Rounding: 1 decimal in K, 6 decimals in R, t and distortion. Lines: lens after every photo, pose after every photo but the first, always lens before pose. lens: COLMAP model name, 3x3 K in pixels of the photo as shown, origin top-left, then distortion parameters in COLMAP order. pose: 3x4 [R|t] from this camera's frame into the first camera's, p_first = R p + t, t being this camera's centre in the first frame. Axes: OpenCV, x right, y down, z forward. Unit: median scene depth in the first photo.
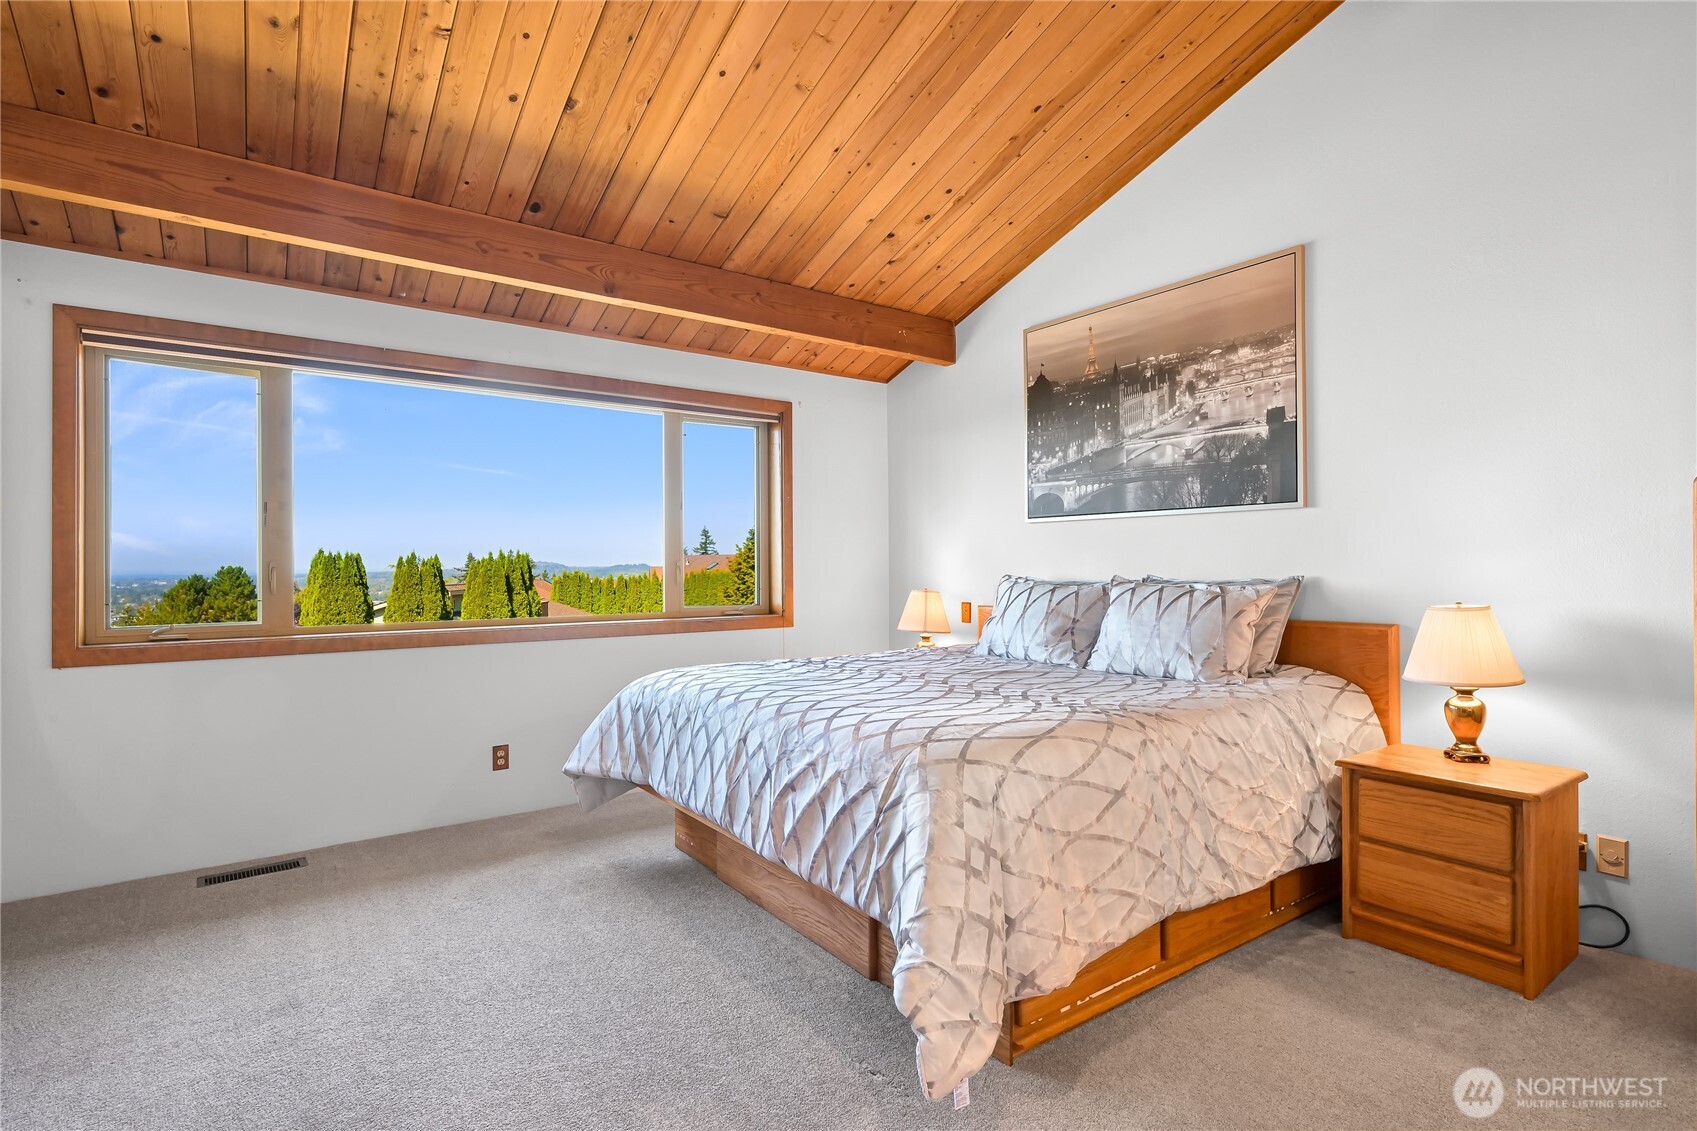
lens RADIAL K [[848.0, 0, 848.5], [0, 848.0, 565.5], [0, 0, 1]] dist [-0.002192, -0.000614]
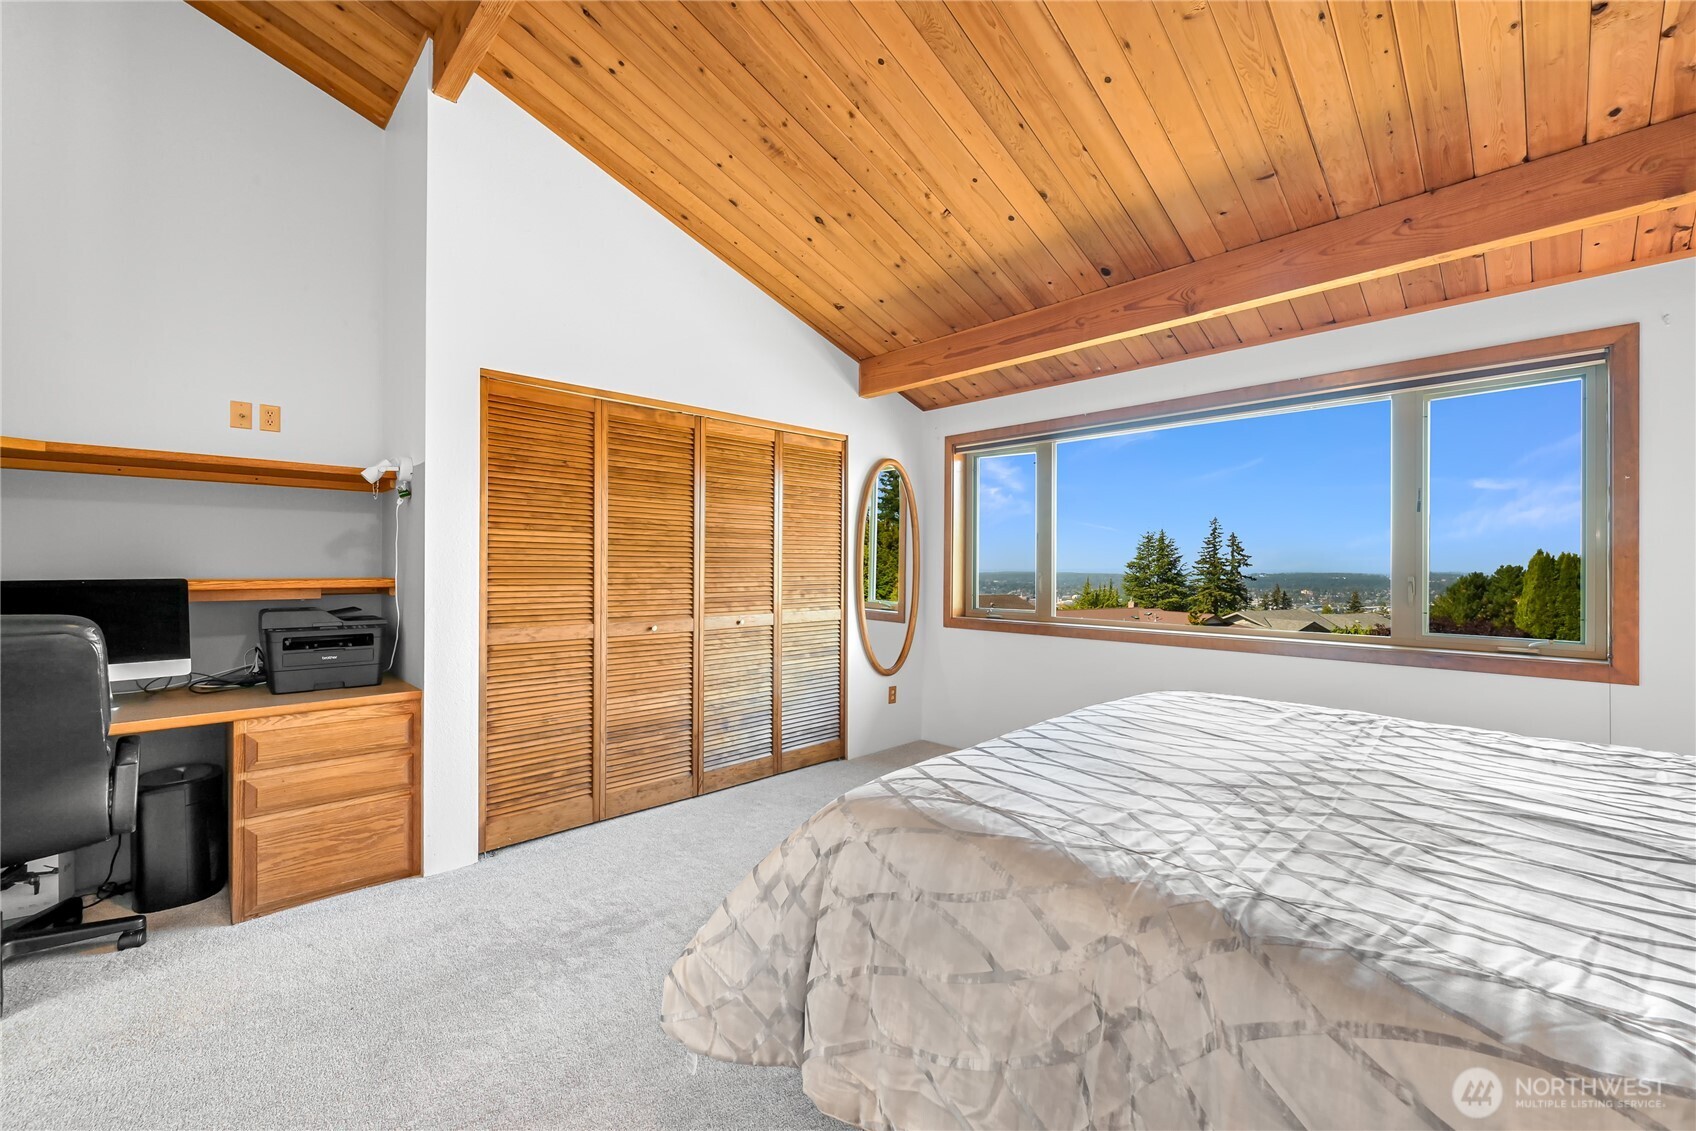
lens RADIAL K [[681.9, 0, 844.7], [0, 681.9, 563.3], [0, 0, 1]] dist [-0.001416, -0.000193]
pose [[0.132039, -0.000048, -0.991245, 0.474609], [-0.000386, 1.000000, -0.000100, -0.019937], [0.991244, 0.000395, 0.132039, 0.482364]]
